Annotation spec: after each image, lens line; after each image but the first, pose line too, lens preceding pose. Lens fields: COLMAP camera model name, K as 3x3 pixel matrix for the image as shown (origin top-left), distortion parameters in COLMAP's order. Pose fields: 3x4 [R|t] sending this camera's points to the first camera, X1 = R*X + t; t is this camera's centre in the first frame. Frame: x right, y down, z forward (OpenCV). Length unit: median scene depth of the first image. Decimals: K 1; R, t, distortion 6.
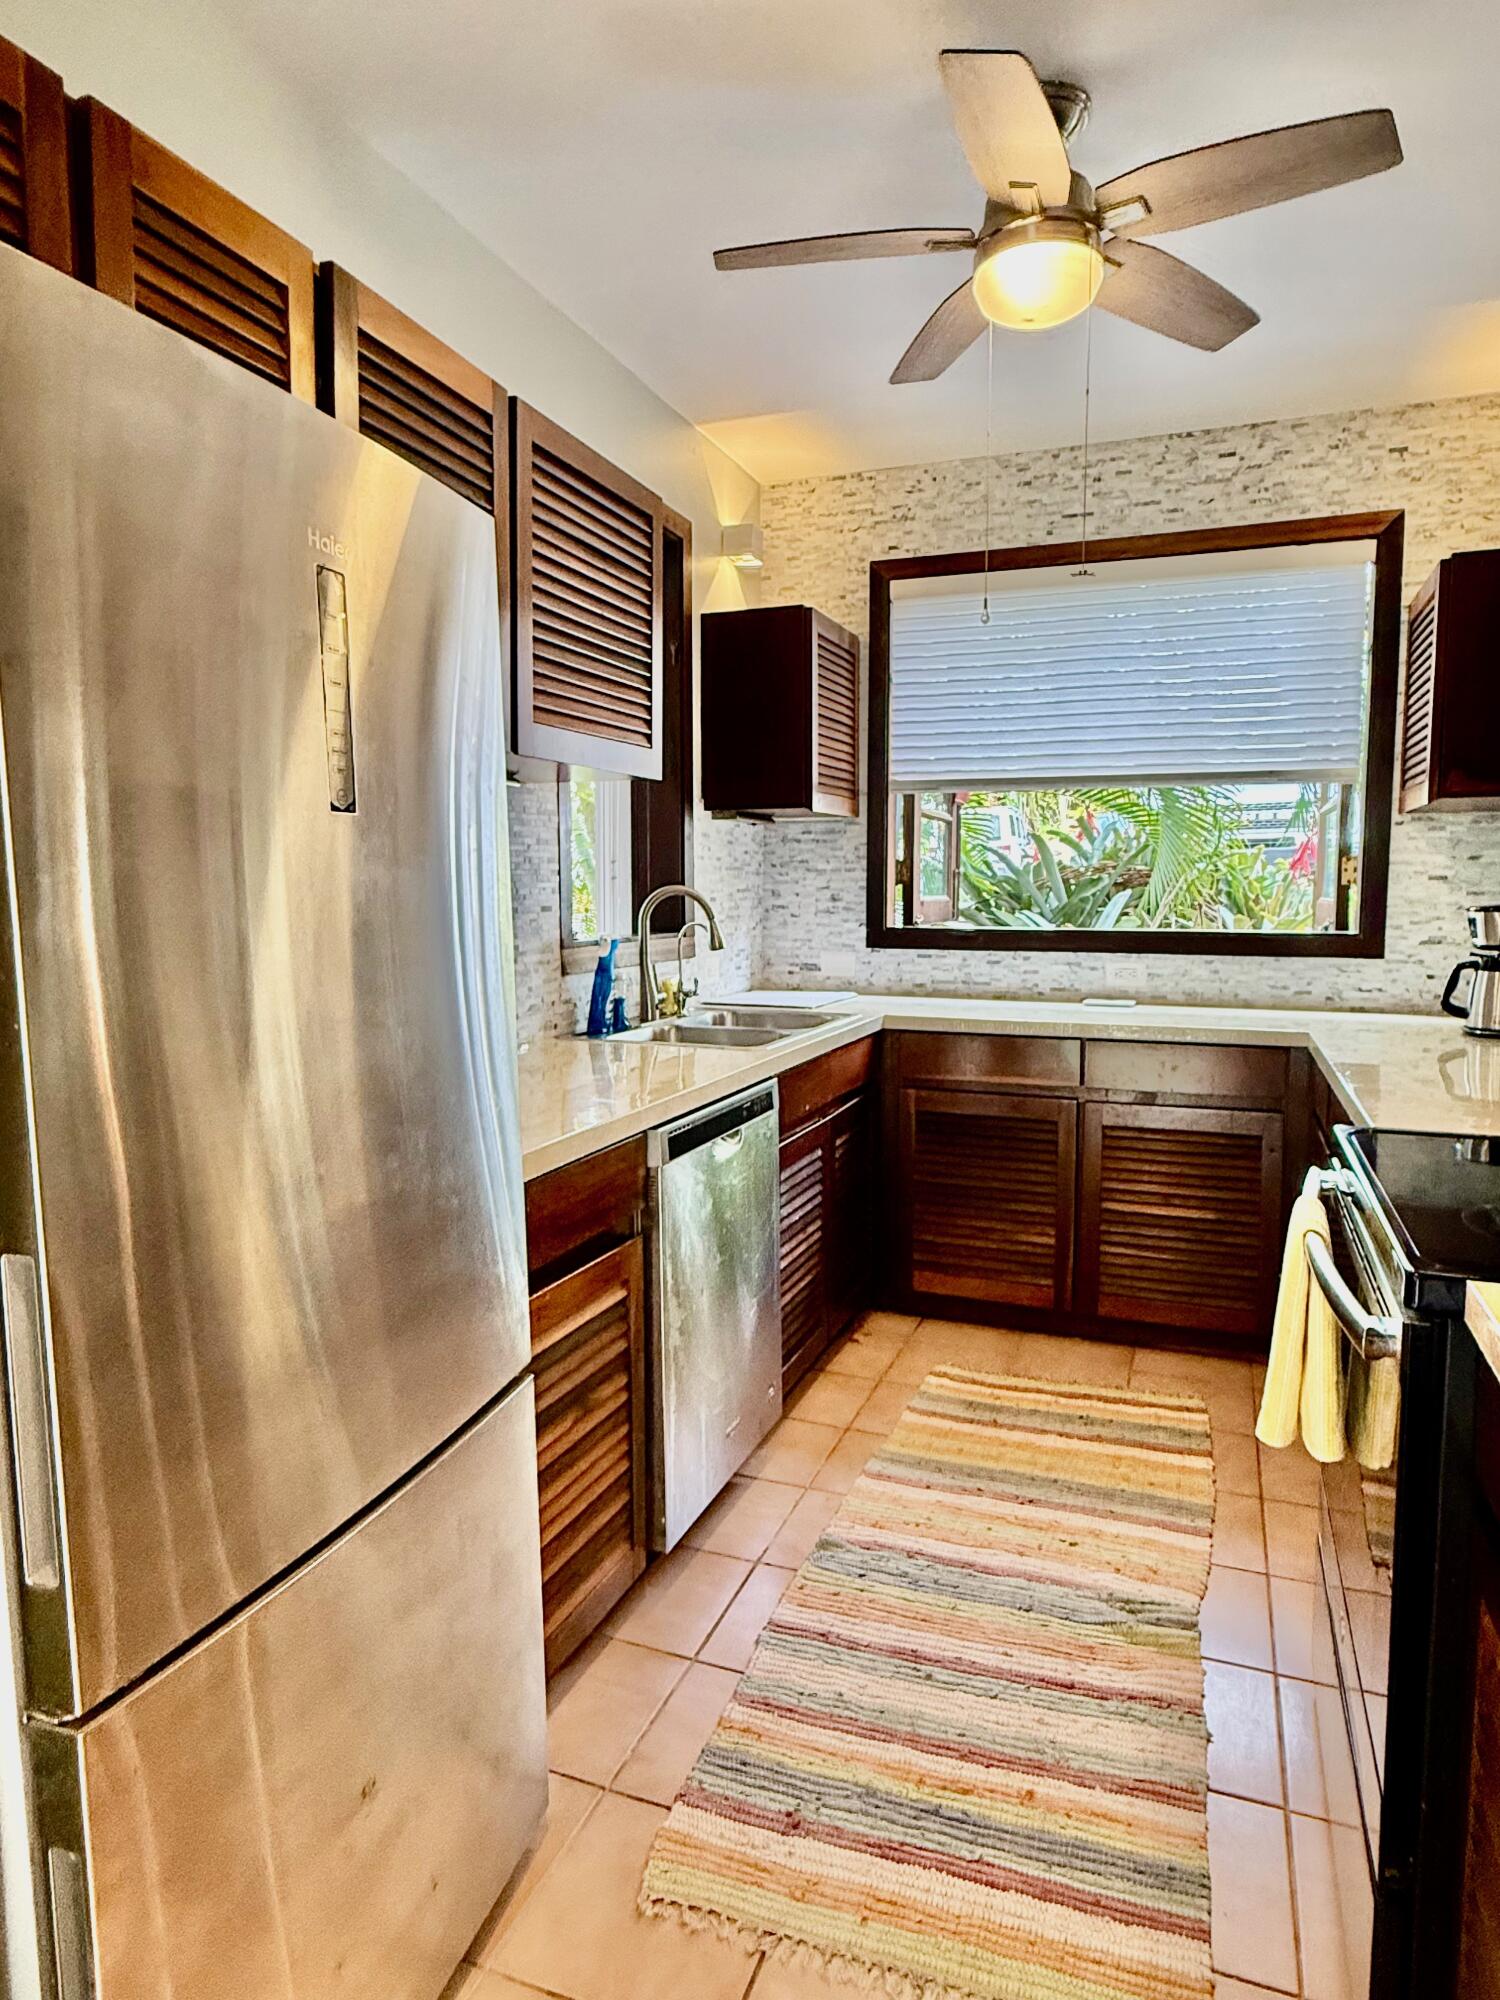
lens RADIAL K [[1188.9, 0, 762.1], [0, 1188.9, 995.0], [0, 0, 1]] dist [0.002607, -0.000622]
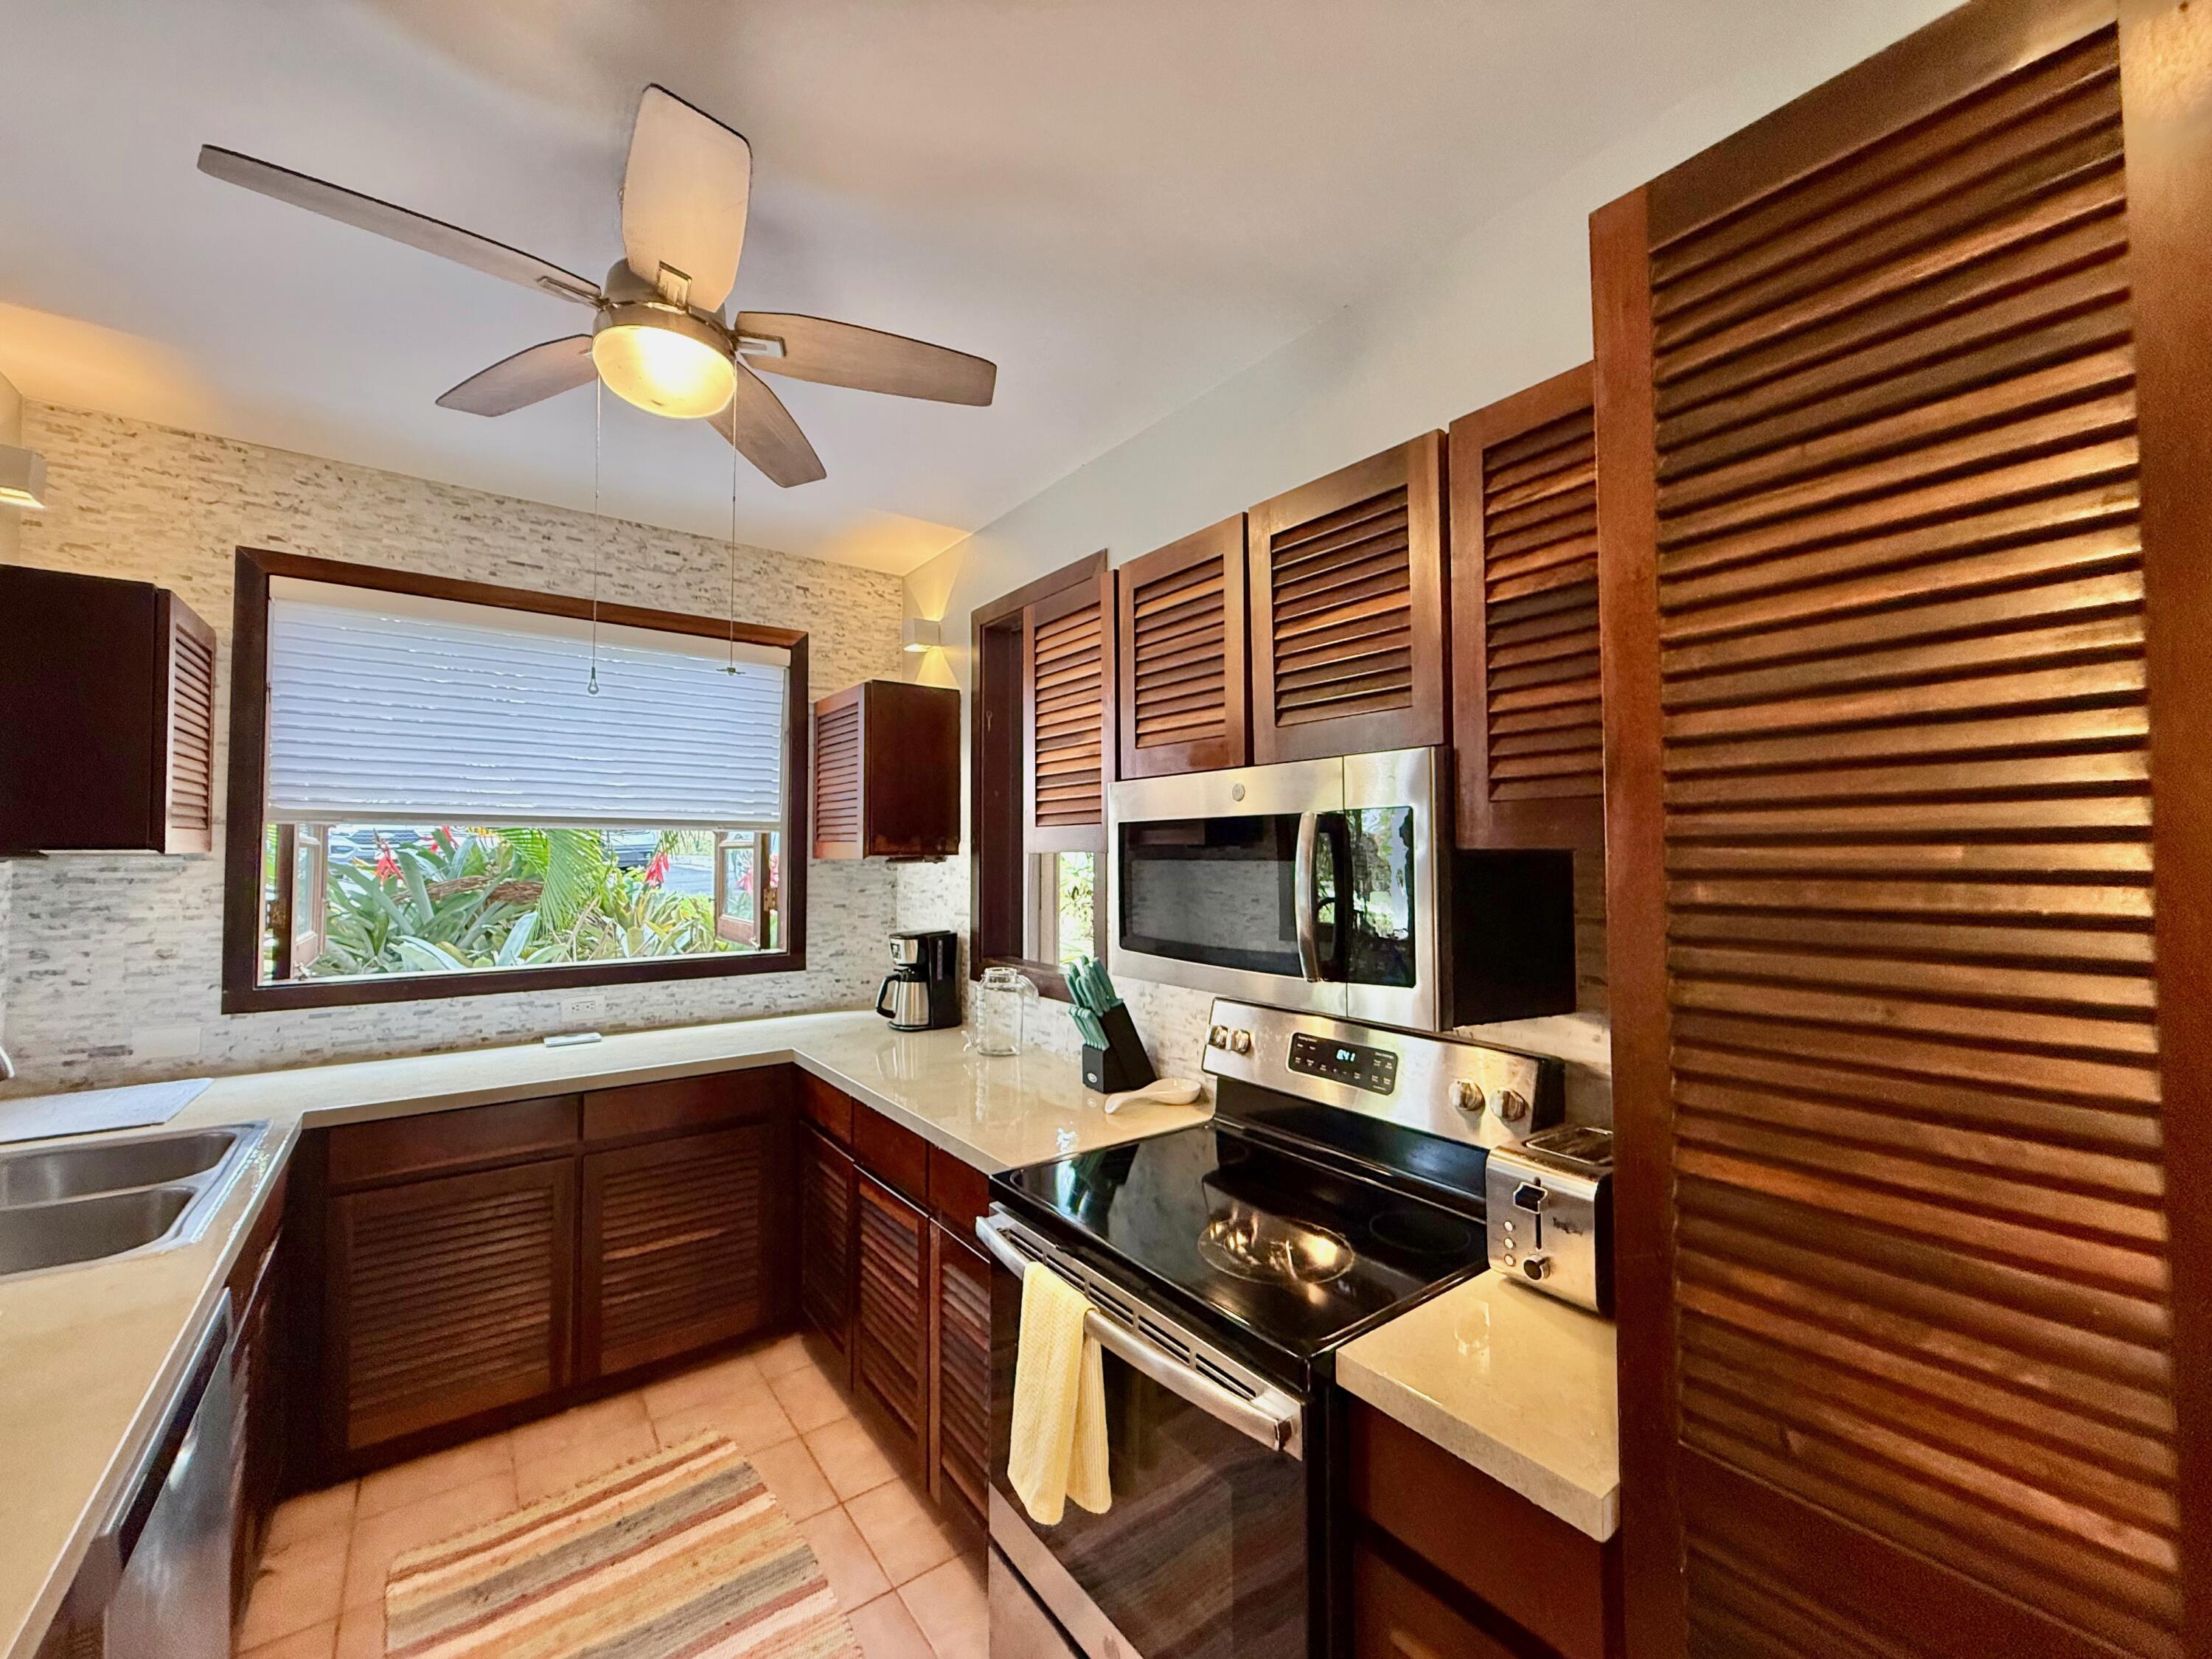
lens RADIAL K [[883.7, 0, 1101.5], [0, 883.7, 829.1], [0, 0, 1]] dist [0.000333, 0.000124]
pose [[0.538682, 0.024520, 0.842152, -0.105795], [0.077548, 0.993890, -0.078541, -0.078713], [-0.838933, 0.107616, 0.533489, 0.201790]]
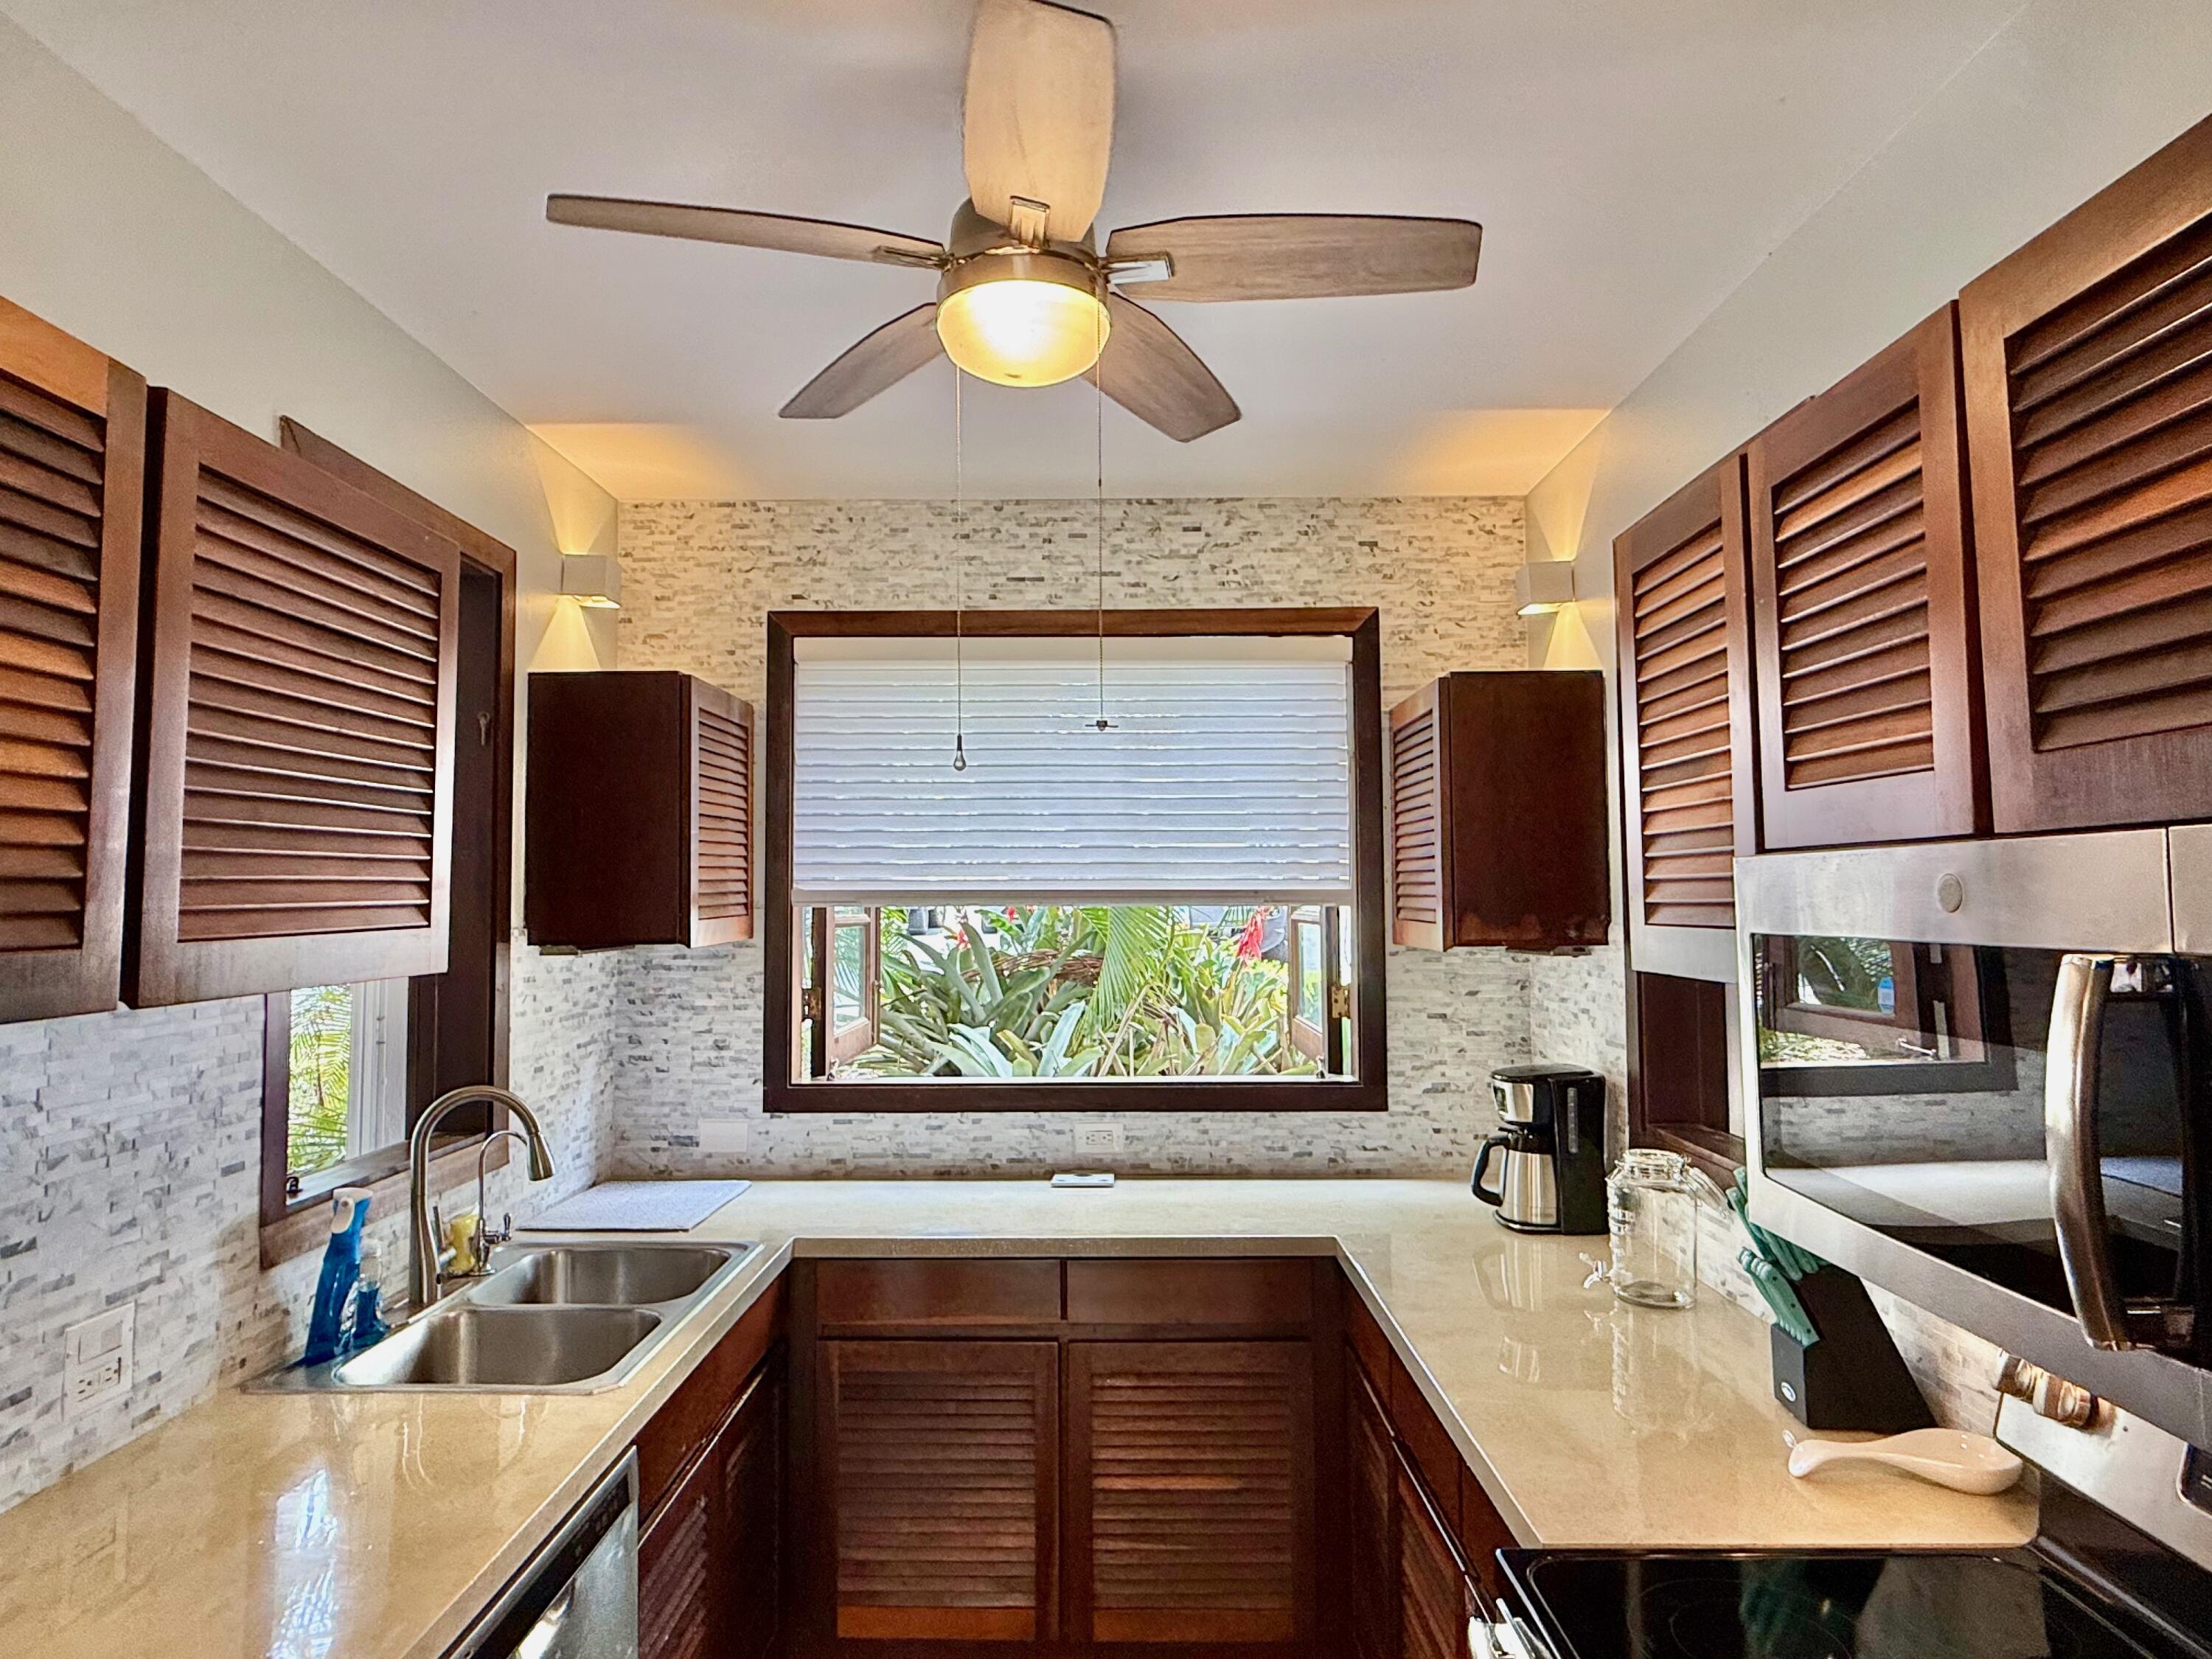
lens RADIAL K [[1314.9, 0, 1095.7], [0, 1314.9, 832.4], [0, 0, 1]] dist [0.002607, -0.000622]
pose [[0.939171, 0.012154, 0.343234, -0.001427], [0.036670, 0.990113, -0.135397, -0.104212], [-0.341486, 0.139748, 0.929440, 0.158476]]
